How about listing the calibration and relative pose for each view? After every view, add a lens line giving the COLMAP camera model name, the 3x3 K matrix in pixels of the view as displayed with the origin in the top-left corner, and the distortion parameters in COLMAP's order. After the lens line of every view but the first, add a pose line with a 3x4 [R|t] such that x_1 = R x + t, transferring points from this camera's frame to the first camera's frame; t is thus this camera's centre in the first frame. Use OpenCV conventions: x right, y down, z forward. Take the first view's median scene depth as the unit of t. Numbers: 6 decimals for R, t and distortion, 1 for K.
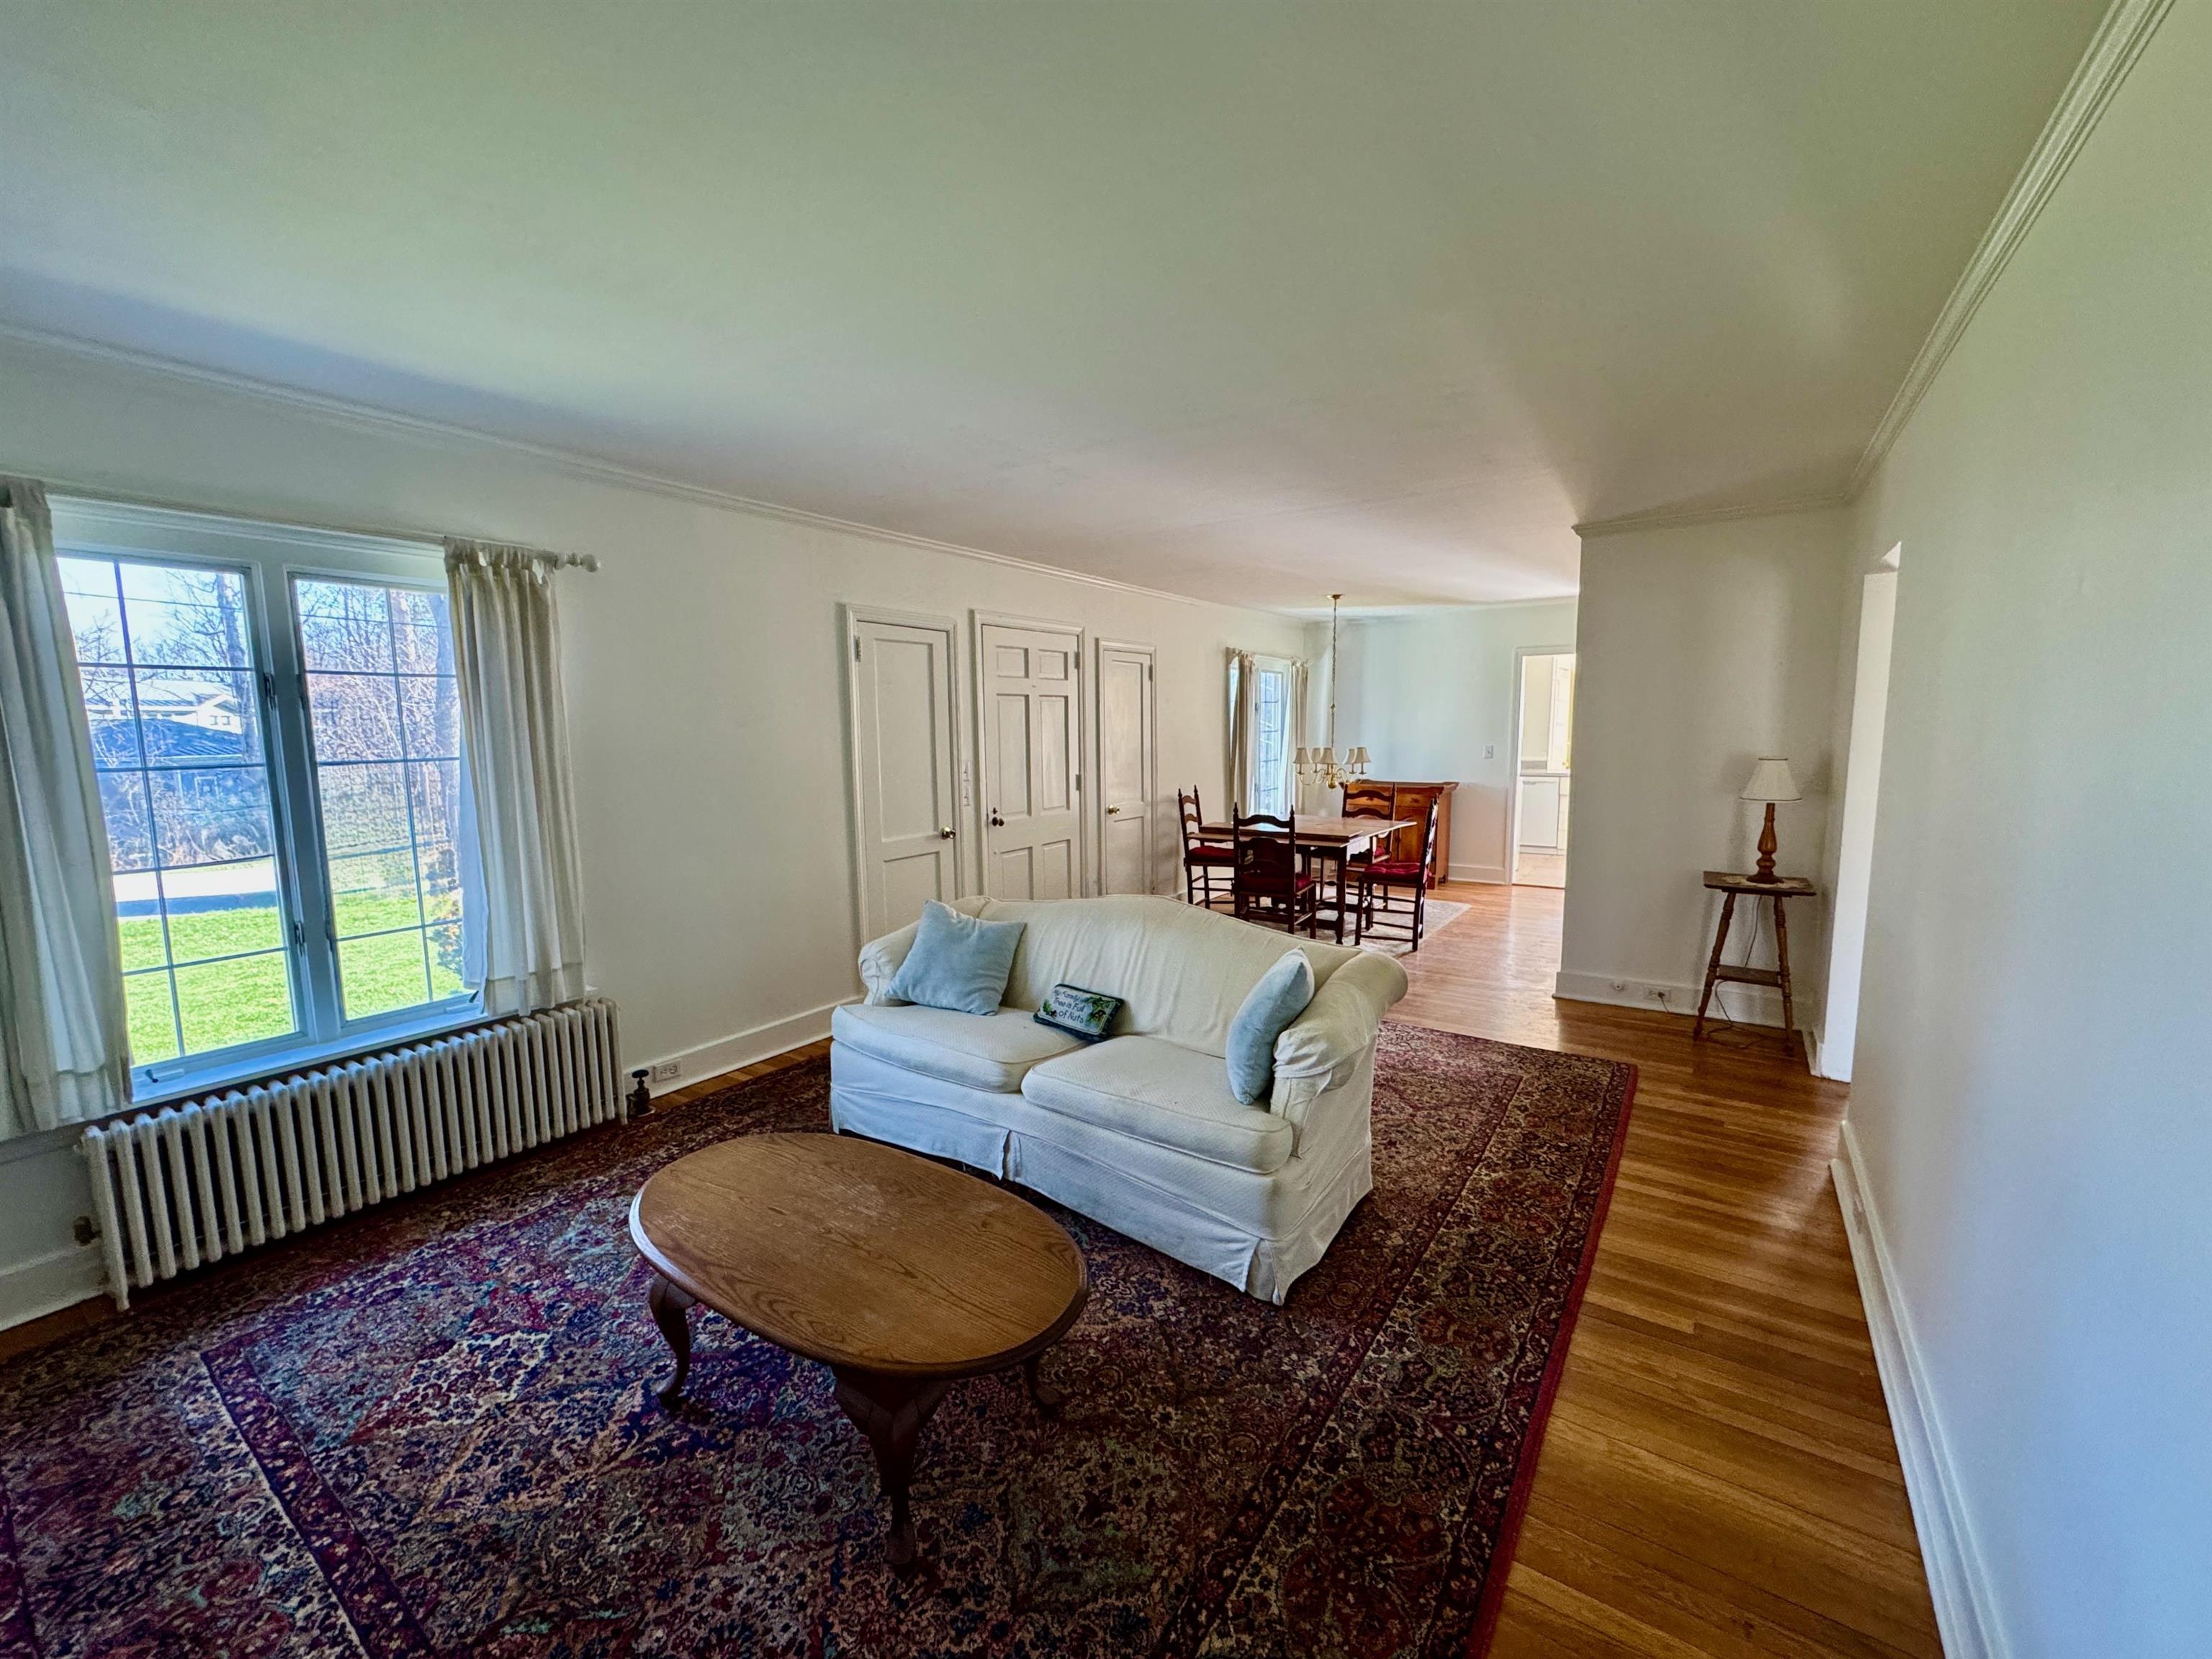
lens RADIAL K [[877.6, 0, 1103.1], [0, 877.6, 832.4], [0, 0, 1]] dist [-0.000773, 0.005864]
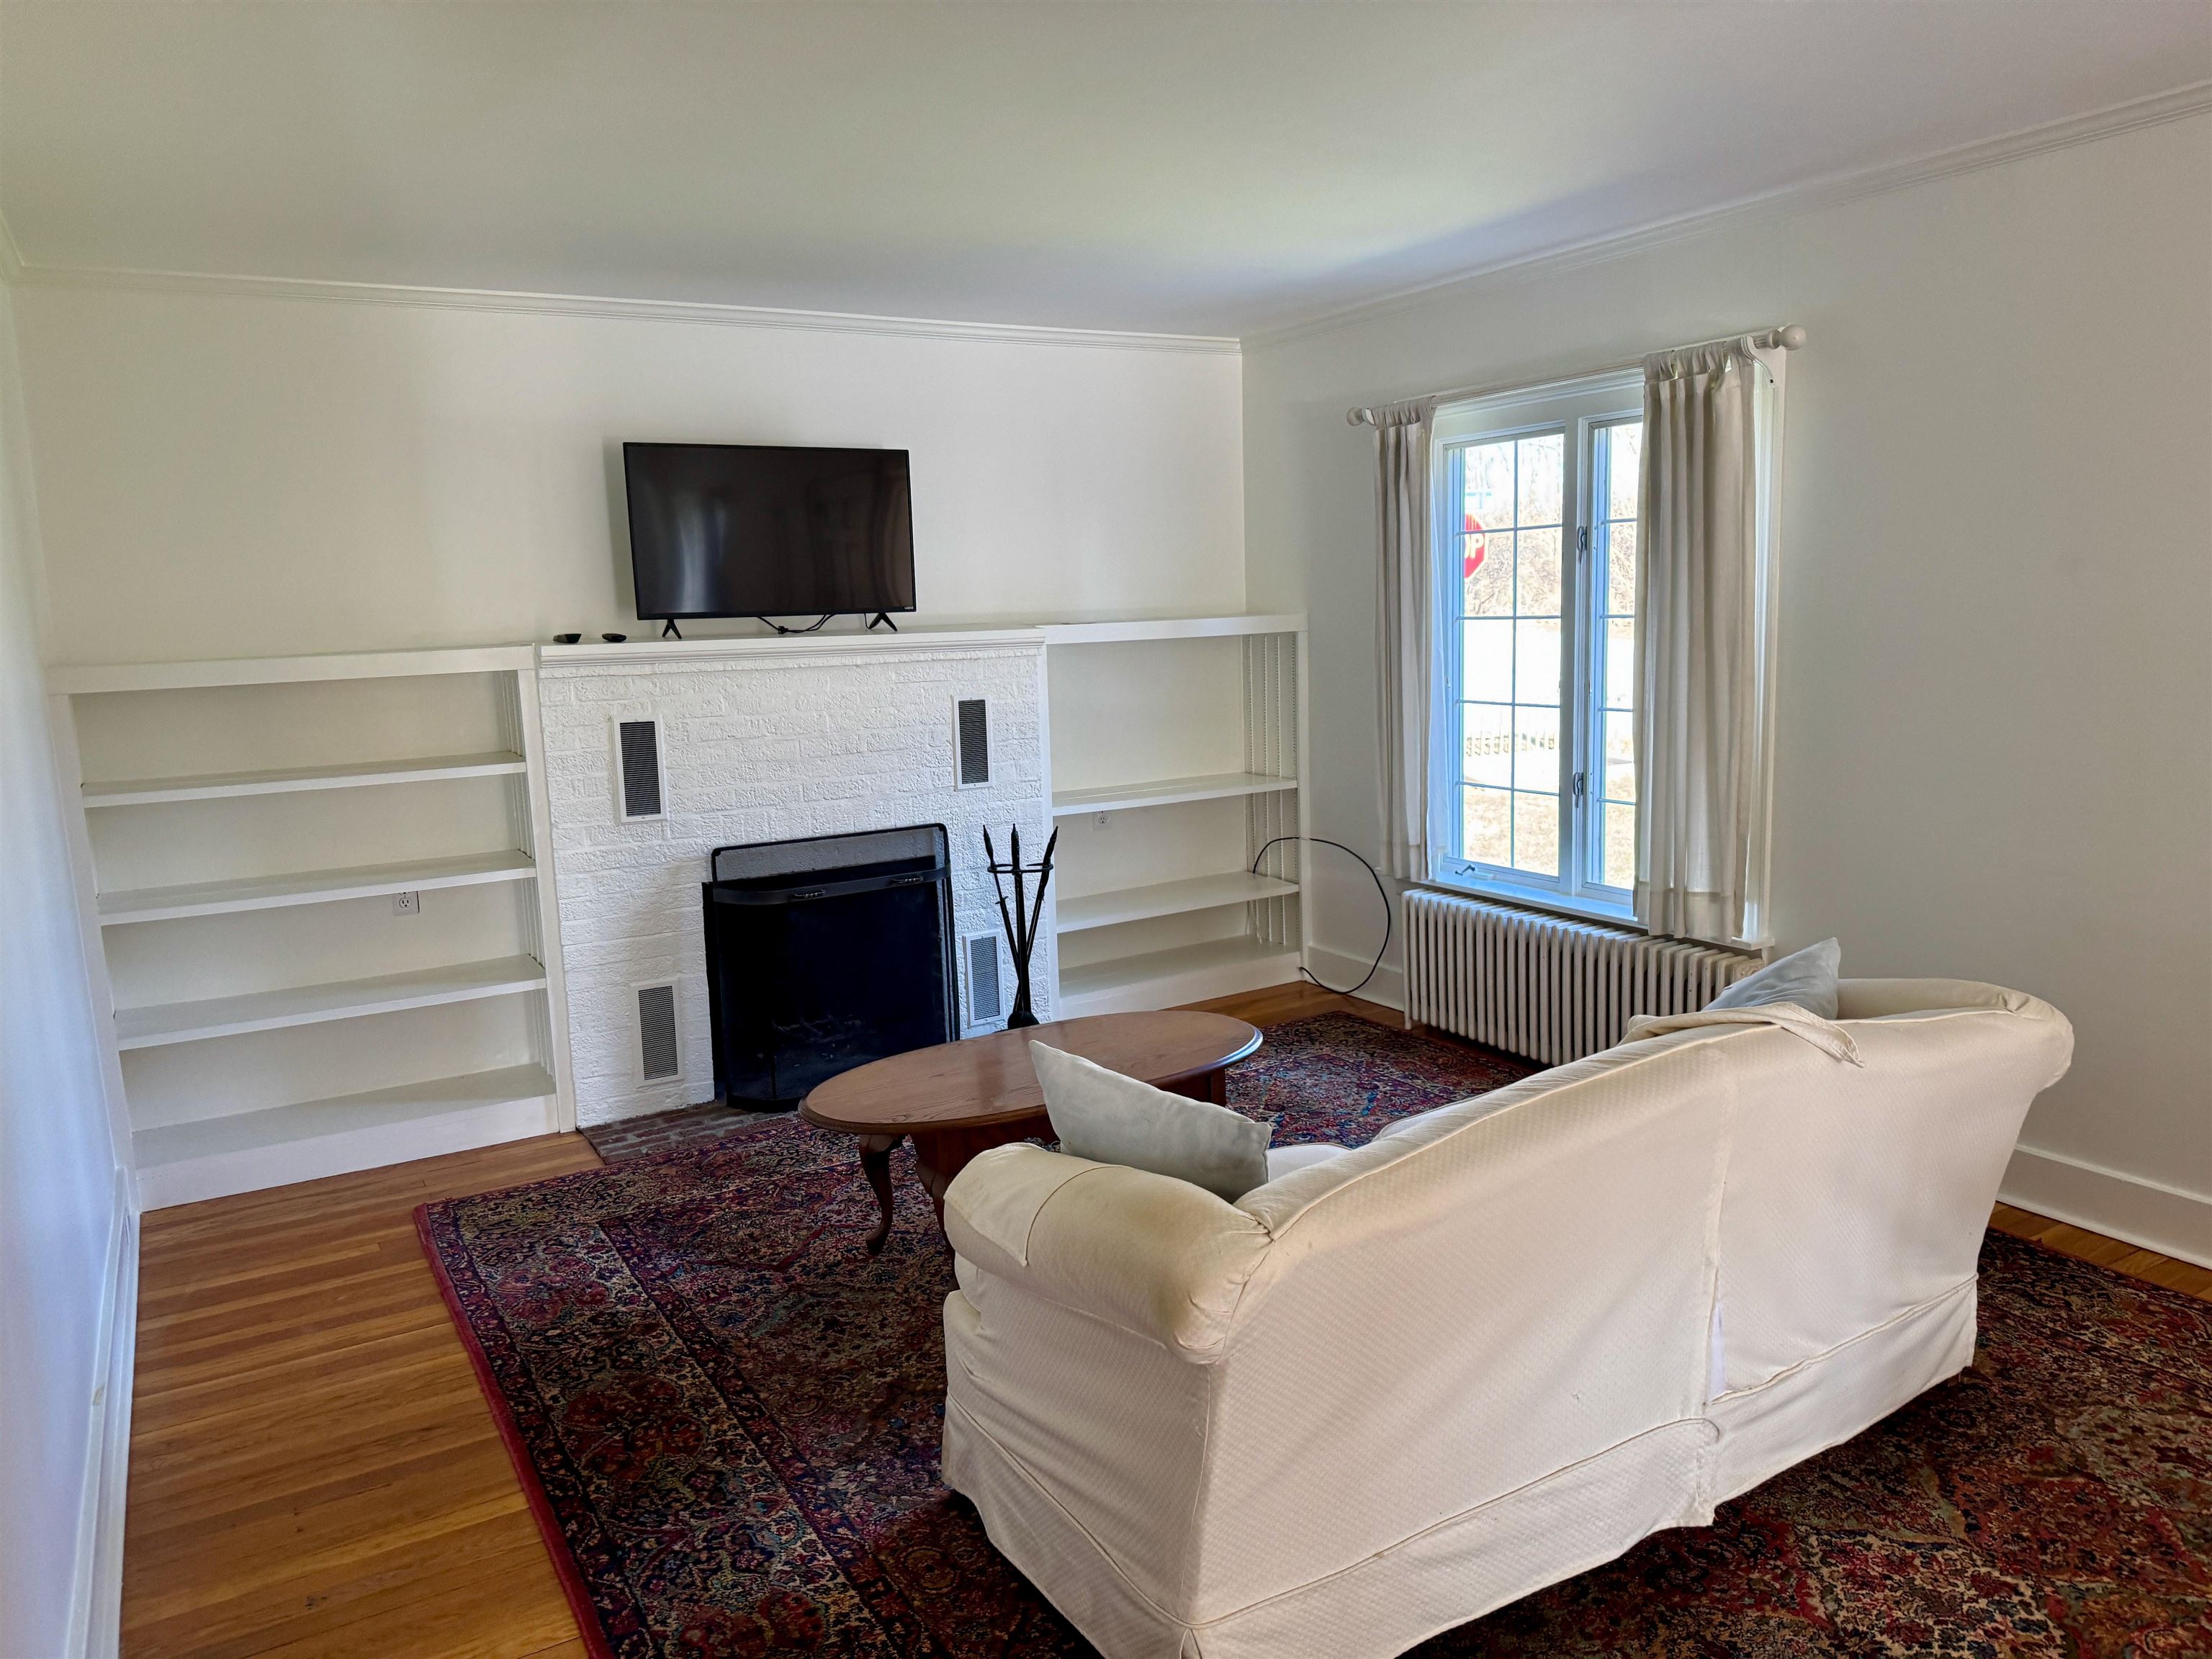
lens RADIAL K [[1558.1, 0, 1104.7], [0, 1558.1, 830.5], [0, 0, 1]] dist [0.156956, -0.189092]
pose [[-0.412271, 0.164944, -0.896006, 1.162688], [-0.071043, 0.974660, 0.212111, -0.220938], [0.908287, 0.151102, -0.390106, 1.504087]]
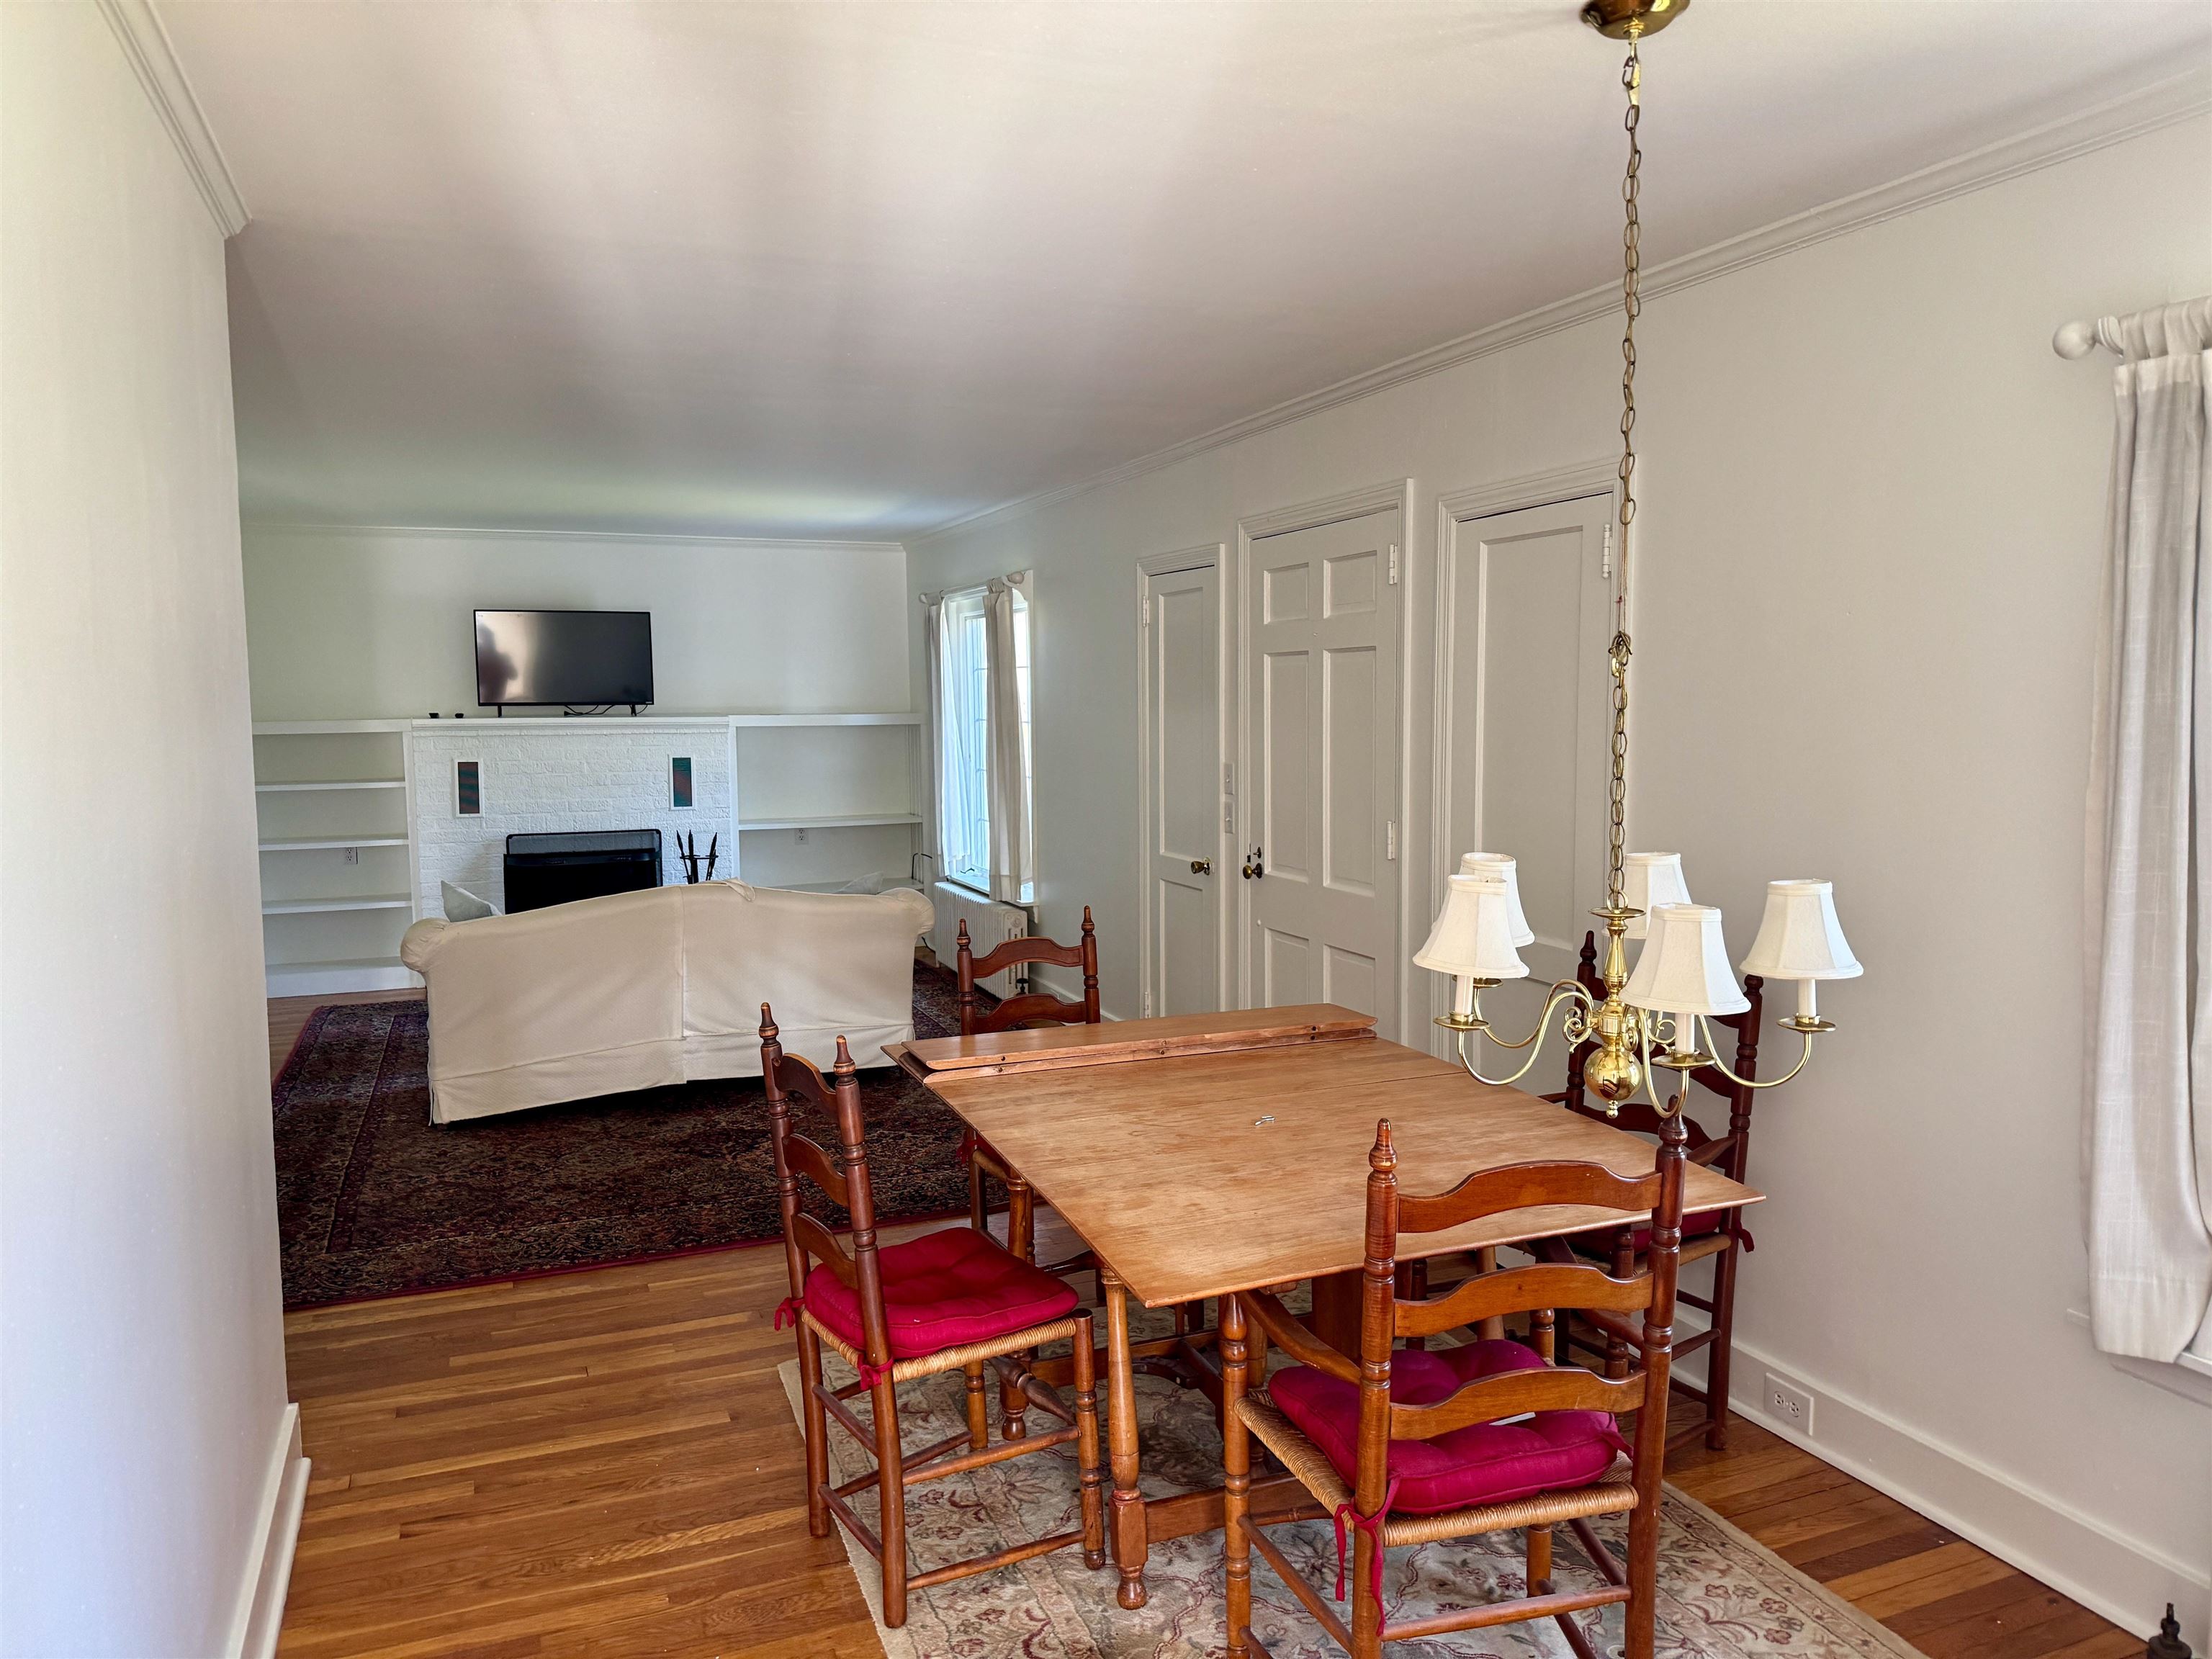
lens RADIAL K [[1558.9, 0, 1119.0], [0, 1558.9, 829.0], [0, 0, 1]] dist [0.121944, -0.190560]
pose [[-0.543901, 0.092671, -0.834017, 1.852161], [-0.085910, 0.982512, 0.165196, -0.476362], [0.834740, 0.161500, -0.526428, 3.426891]]
